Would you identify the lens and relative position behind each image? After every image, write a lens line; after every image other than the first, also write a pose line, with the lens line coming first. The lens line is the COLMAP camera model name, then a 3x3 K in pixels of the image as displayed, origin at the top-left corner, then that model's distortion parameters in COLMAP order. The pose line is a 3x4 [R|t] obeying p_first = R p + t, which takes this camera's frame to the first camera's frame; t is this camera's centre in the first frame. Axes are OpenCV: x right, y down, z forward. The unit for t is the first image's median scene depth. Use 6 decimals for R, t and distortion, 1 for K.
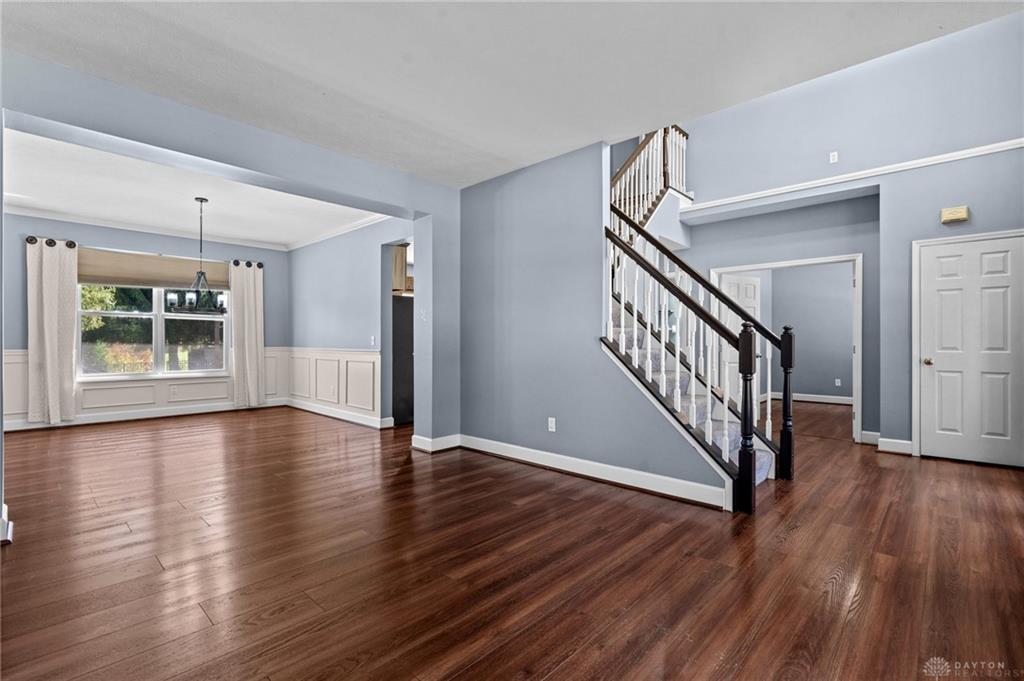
lens RADIAL K [[471.8, 0, 507.0], [0, 471.8, 341.2], [0, 0, 1]] dist [-0.003274, 0.001248]
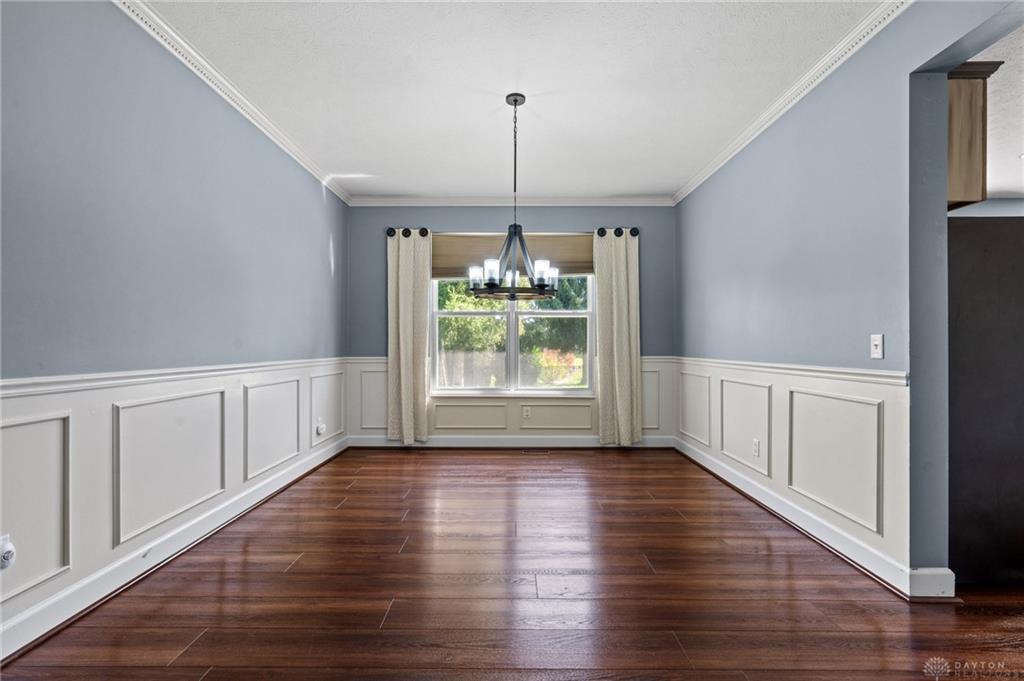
lens RADIAL K [[471.8, 0, 505.5], [0, 471.8, 342.9], [0, 0, 1]] dist [-0.003274, 0.001248]
pose [[0.687489, -0.005722, -0.726173, -0.209021], [-0.000322, 0.999966, -0.008184, -0.000636], [0.726195, 0.005860, 0.687464, 0.512610]]
